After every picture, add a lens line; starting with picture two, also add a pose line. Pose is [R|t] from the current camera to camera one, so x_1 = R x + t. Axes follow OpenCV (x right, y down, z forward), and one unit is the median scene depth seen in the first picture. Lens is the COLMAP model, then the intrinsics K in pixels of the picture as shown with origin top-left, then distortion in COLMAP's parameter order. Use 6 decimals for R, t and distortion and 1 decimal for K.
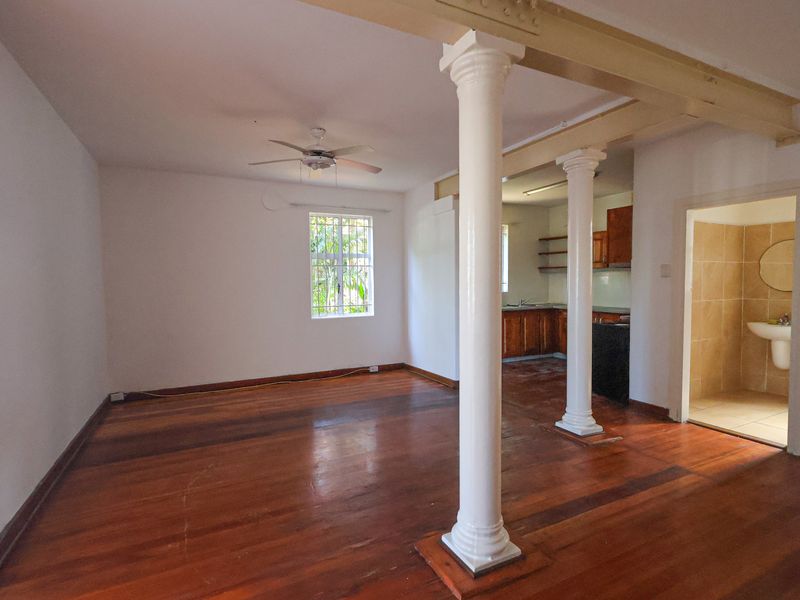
lens RADIAL K [[415.0, 0, 398.5], [0, 415.0, 300.2], [0, 0, 1]] dist [-0.001234, 0.001047]
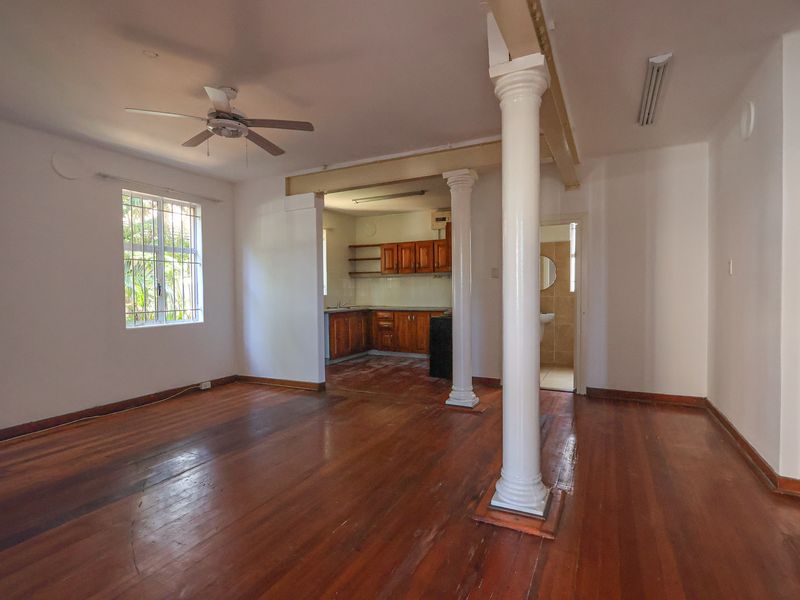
lens RADIAL K [[415.0, 0, 398.5], [0, 415.0, 300.2], [0, 0, 1]] dist [-0.001234, 0.001047]
pose [[0.802568, -0.012357, 0.596432, -0.261685], [0.028689, 0.999428, -0.017897, 0.020408], [-0.595870, 0.031474, 0.802464, 0.092508]]
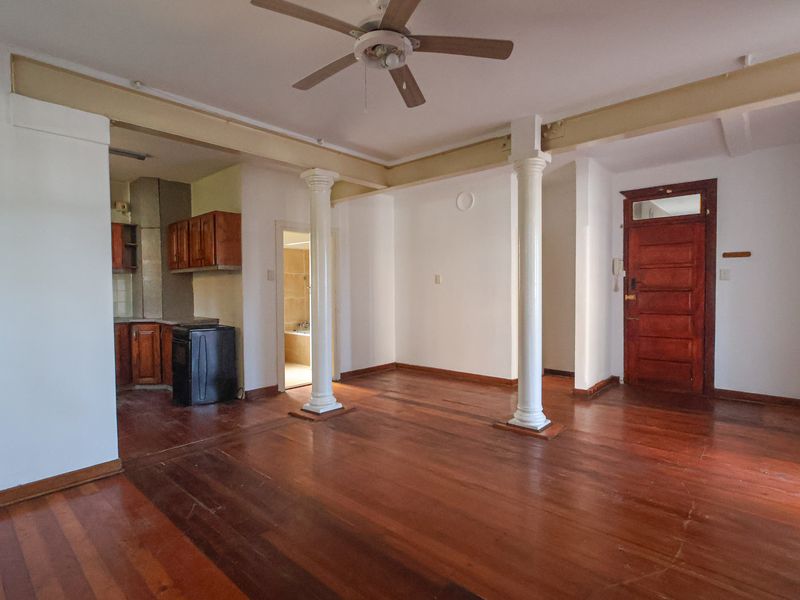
lens RADIAL K [[415.0, 0, 398.5], [0, 415.0, 300.2], [0, 0, 1]] dist [-0.001234, 0.001047]
pose [[-0.359195, -0.013013, 0.933172, -0.454032], [0.053617, 0.997964, 0.034554, -0.012685], [-0.931721, 0.062445, -0.357766, 0.755930]]
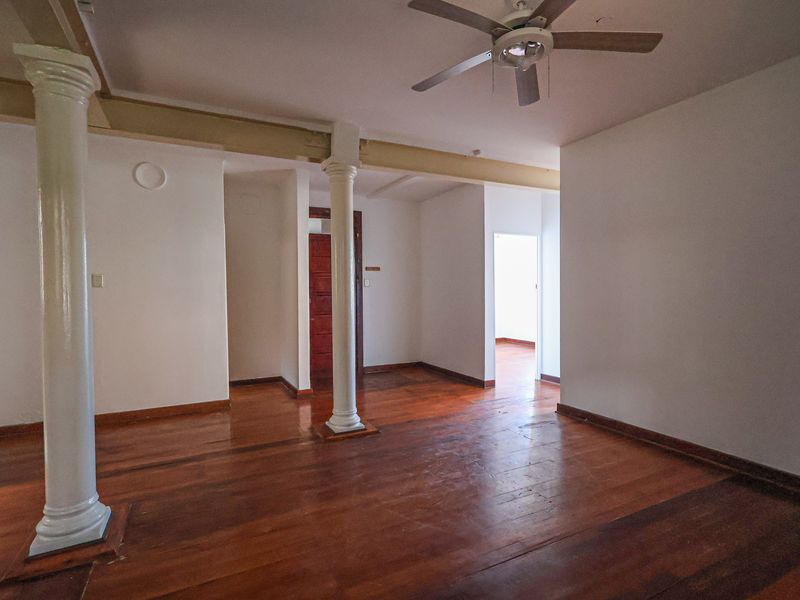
lens RADIAL K [[415.0, 0, 398.5], [0, 415.0, 300.2], [0, 0, 1]] dist [-0.001234, 0.001047]
pose [[-0.999795, 0.020269, -0.000334, -0.021414], [0.020196, 0.997366, 0.069666, -0.029736], [0.001745, 0.069645, -0.997570, 0.980667]]
